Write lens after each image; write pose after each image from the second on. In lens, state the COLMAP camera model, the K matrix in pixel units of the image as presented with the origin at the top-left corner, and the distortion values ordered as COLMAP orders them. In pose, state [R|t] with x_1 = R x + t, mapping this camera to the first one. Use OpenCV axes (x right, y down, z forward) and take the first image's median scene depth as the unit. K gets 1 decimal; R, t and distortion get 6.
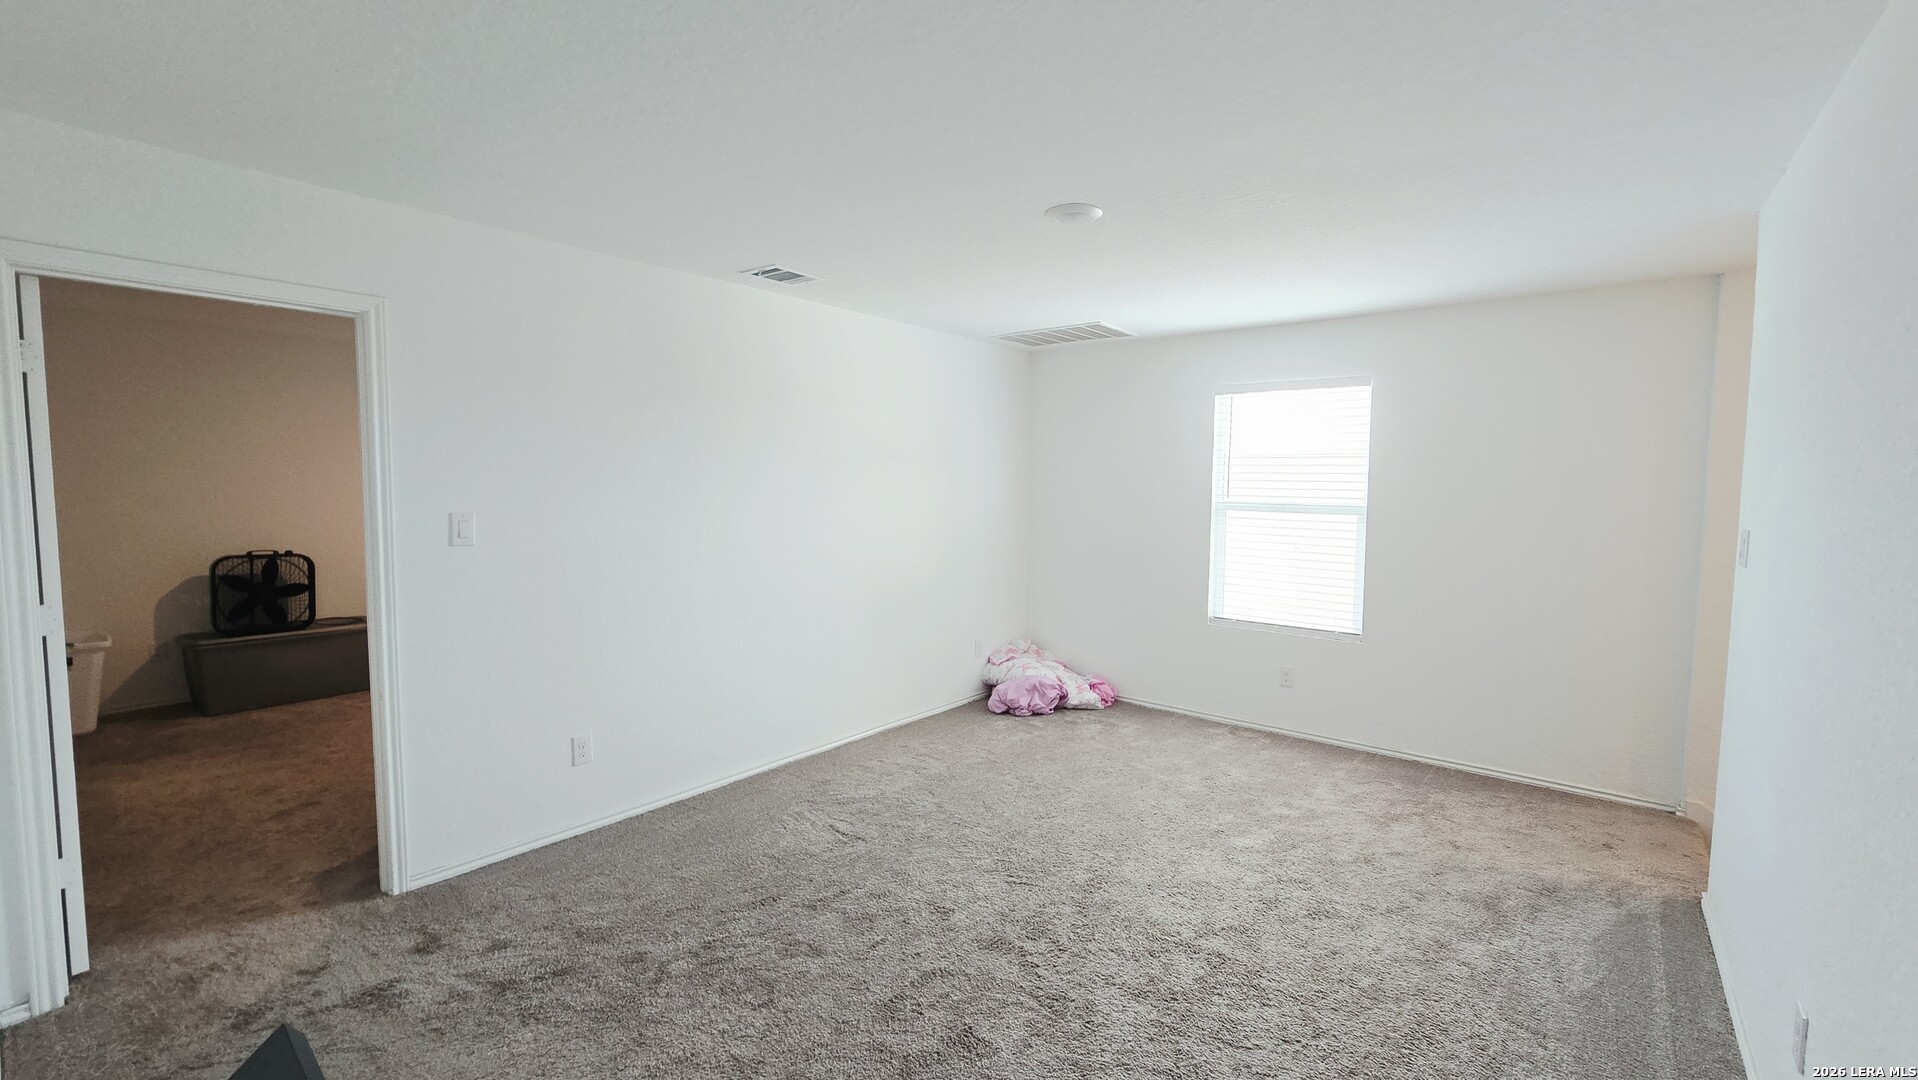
lens RADIAL K [[782.4, 0, 959.0], [0, 782.4, 540.0], [0, 0, 1]] dist [0.001071, 0.000035]
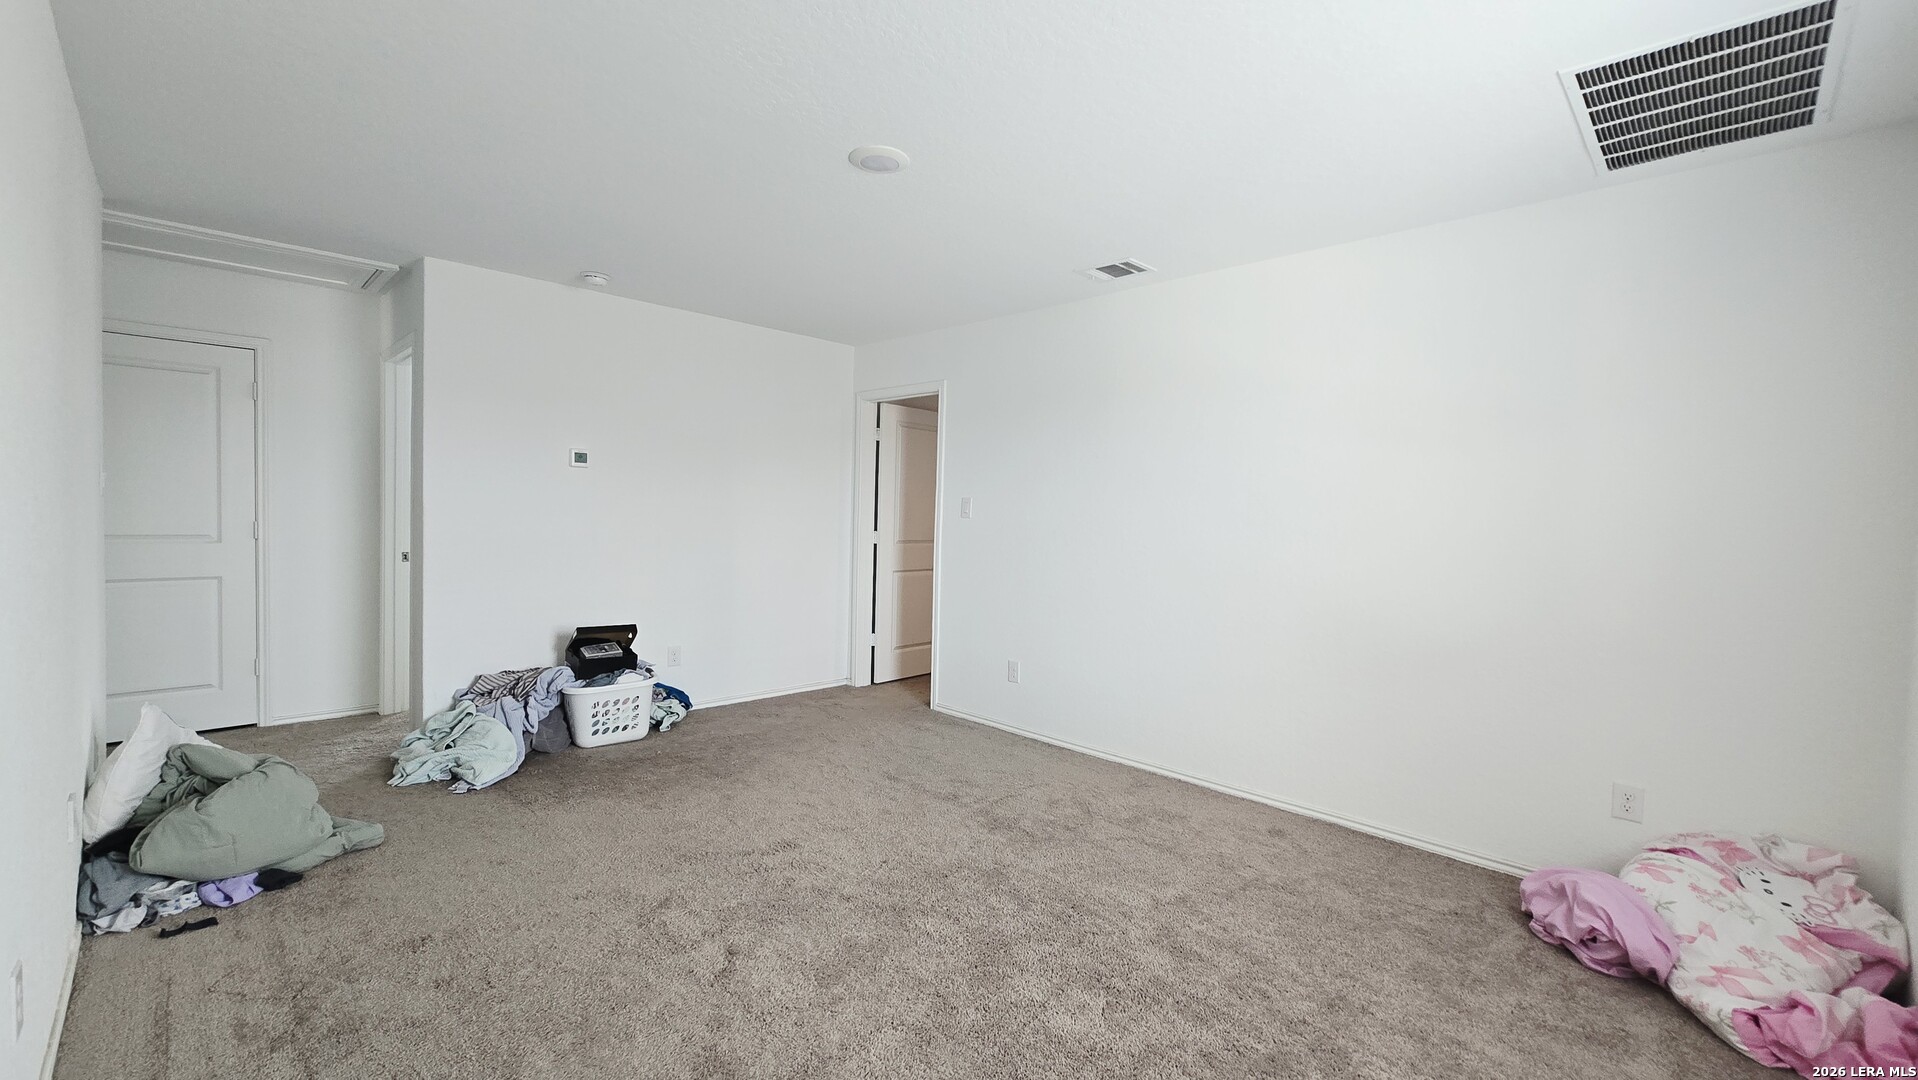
lens RADIAL K [[782.4, 0, 959.0], [0, 782.4, 540.0], [0, 0, 1]] dist [0.001071, 0.000035]
pose [[-0.105302, 0.026798, -0.994079, 1.037713], [-0.097722, 0.994520, 0.037162, -0.004323], [0.989627, 0.101057, -0.102107, 1.178810]]
